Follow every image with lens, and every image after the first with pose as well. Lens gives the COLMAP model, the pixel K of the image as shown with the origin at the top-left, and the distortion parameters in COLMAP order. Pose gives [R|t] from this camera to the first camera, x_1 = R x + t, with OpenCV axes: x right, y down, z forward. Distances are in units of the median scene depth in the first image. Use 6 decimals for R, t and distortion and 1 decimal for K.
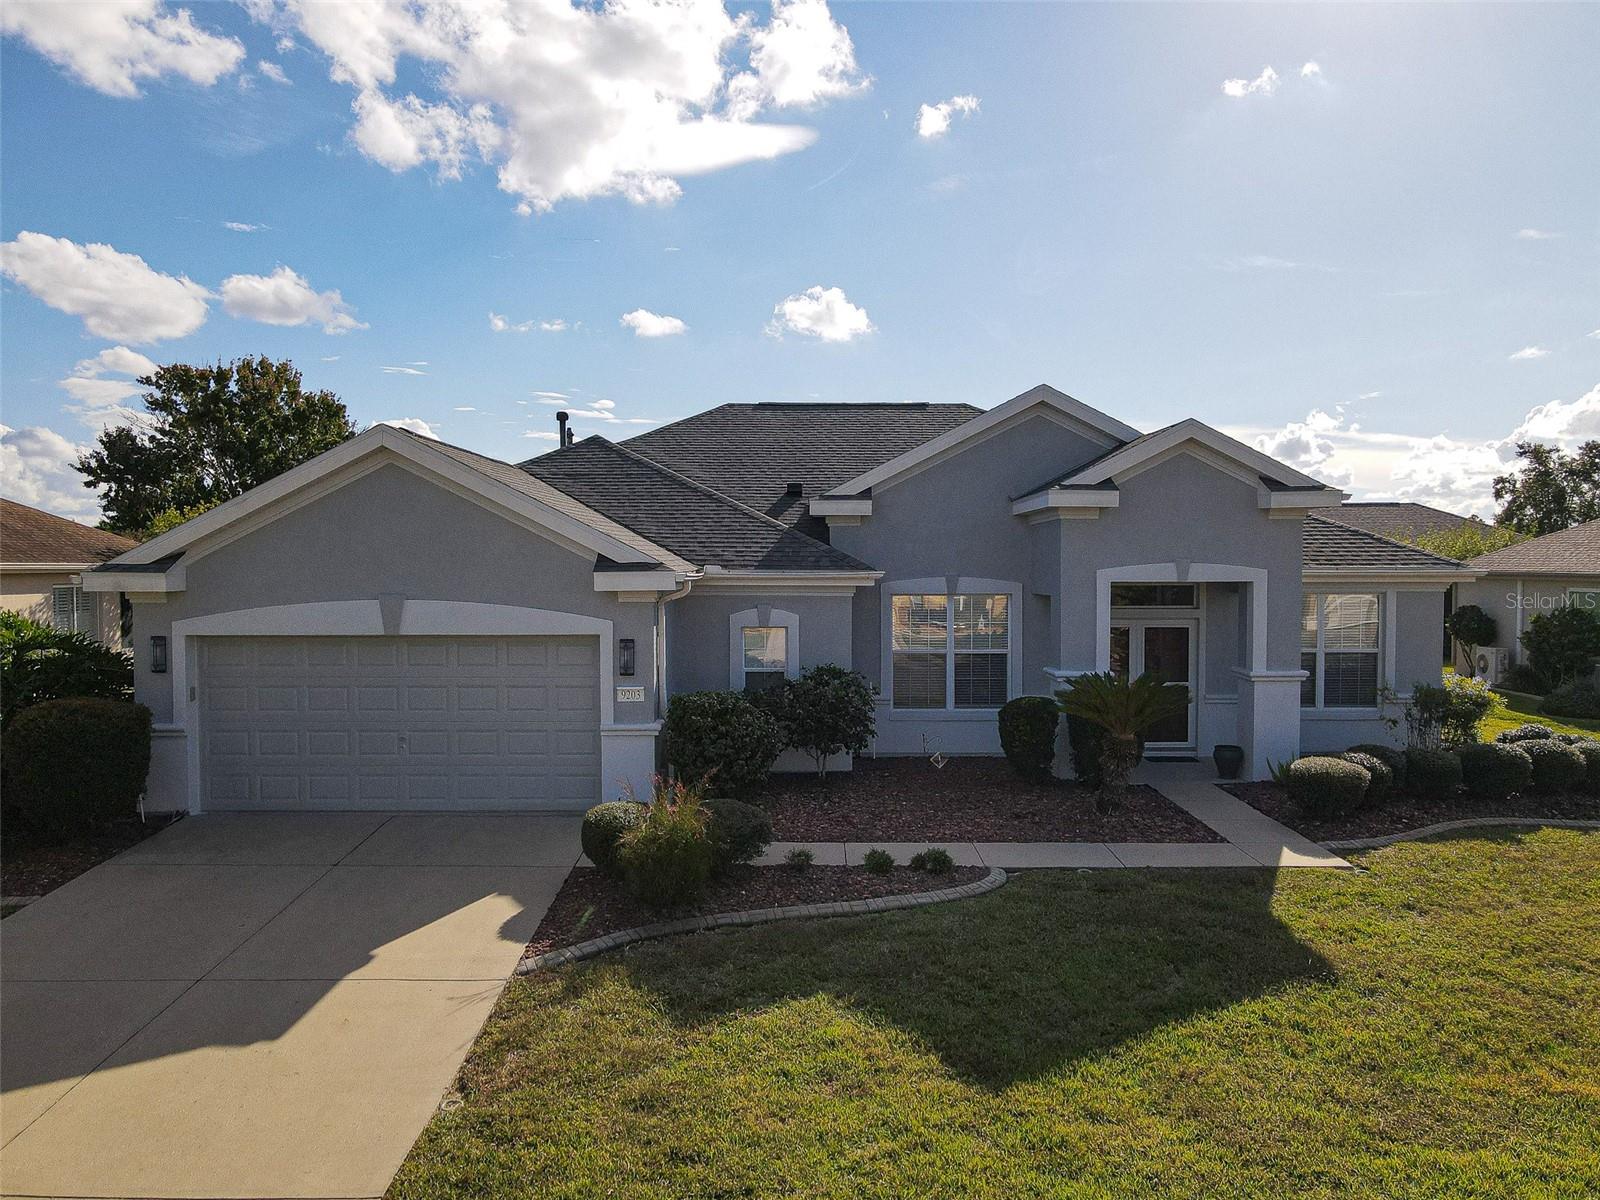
lens RADIAL K [[1188.8, 0, 800.0], [0, 1188.8, 600.0], [0, 0, 1]] dist [0.001644, 0.024011]
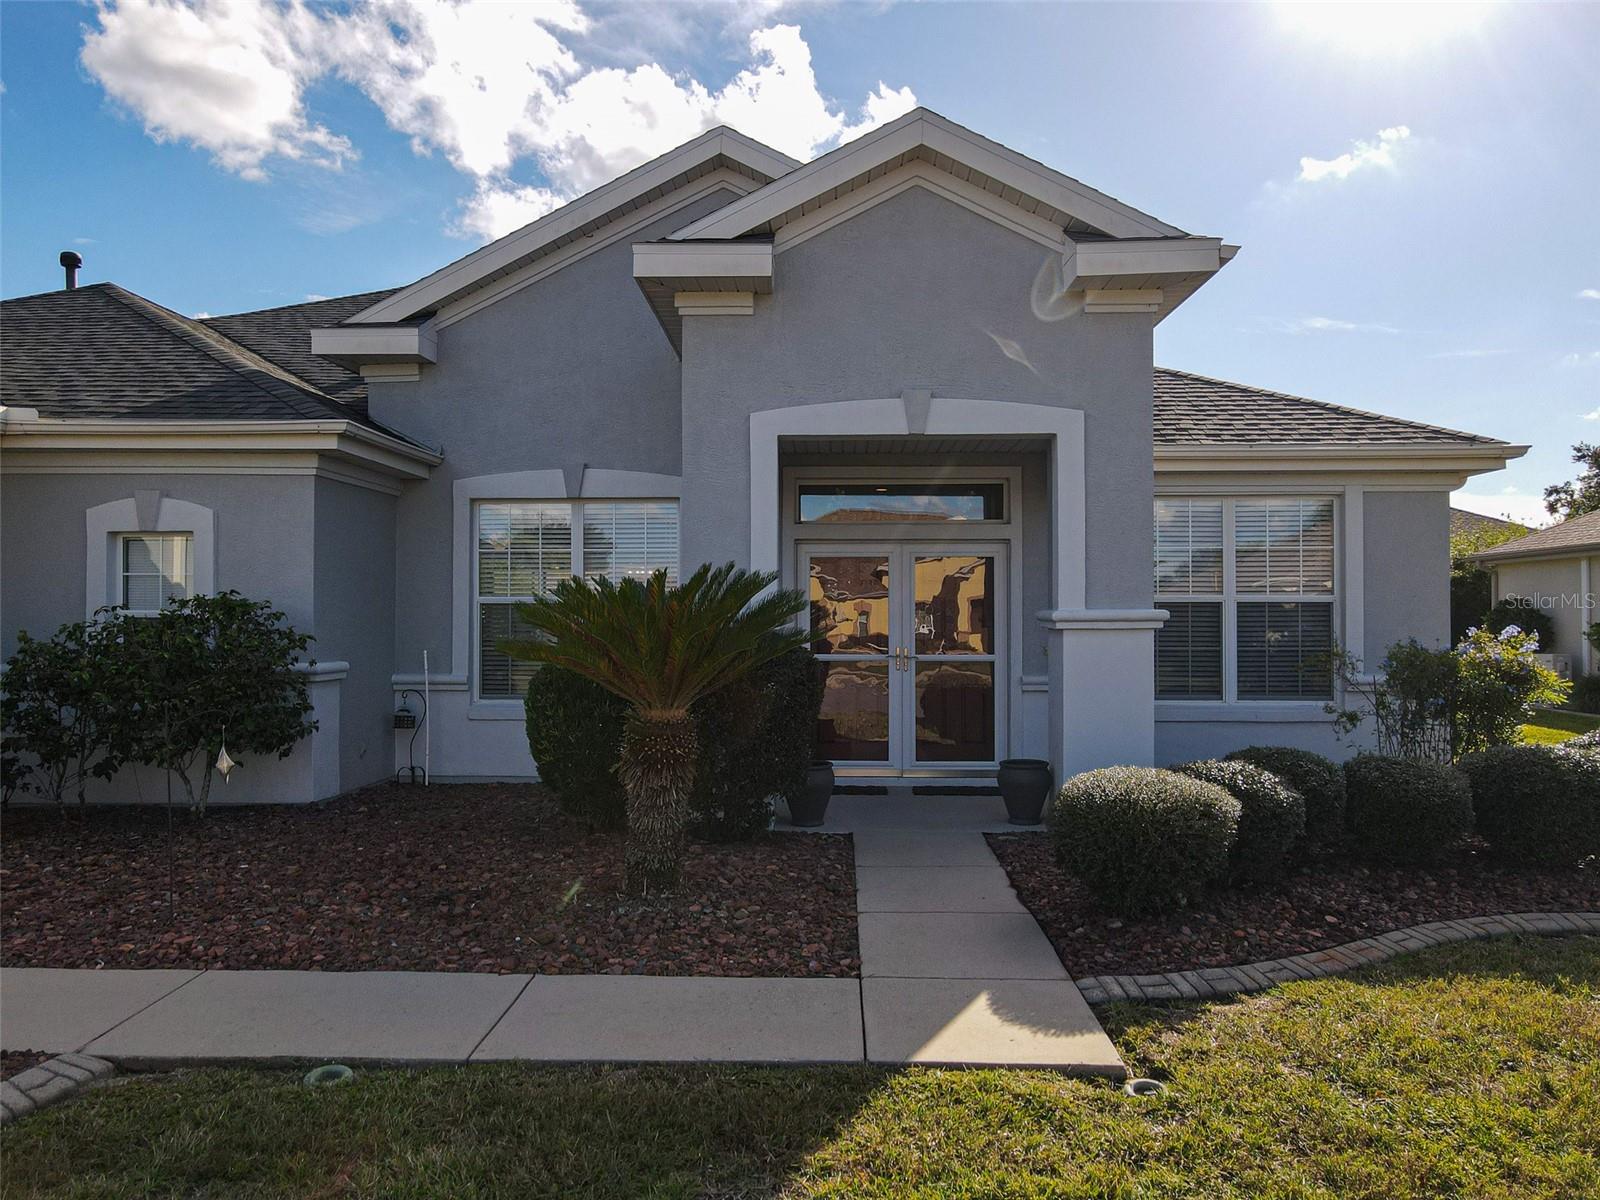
lens RADIAL K [[1179.5, 0, 795.8], [0, 1179.5, 602.9], [0, 0, 1]] dist [0.004196, 0.005029]
pose [[0.999100, 0.000642, -0.042400, 0.317834], [-0.002691, 0.998830, -0.048275, 0.089085], [0.042320, 0.048346, 0.997934, 0.539468]]
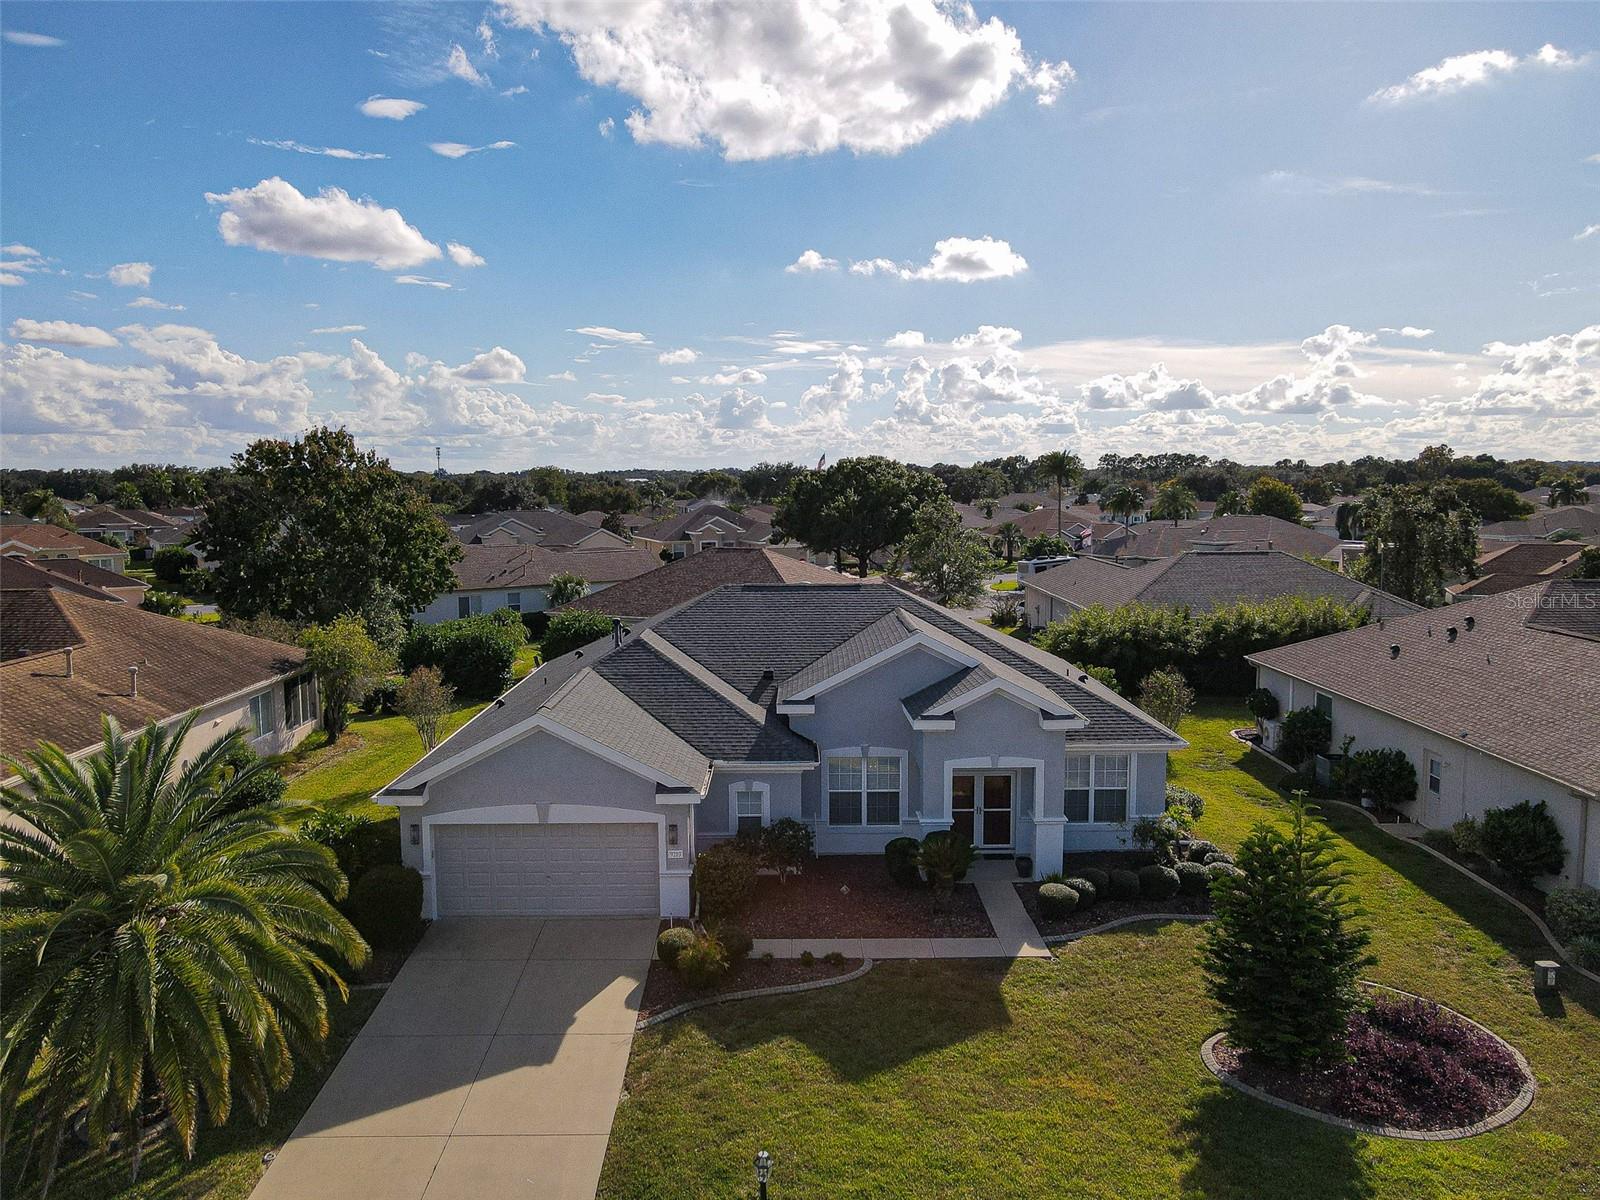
lens RADIAL K [[1188.8, 0, 800.0], [0, 1188.8, 600.0], [0, 0, 1]] dist [0.001644, 0.024011]
pose [[0.999937, -0.005647, 0.009742, 0.030656], [0.004922, 0.997333, 0.072817, -0.414893], [-0.010127, -0.072764, 0.997298, -0.741305]]
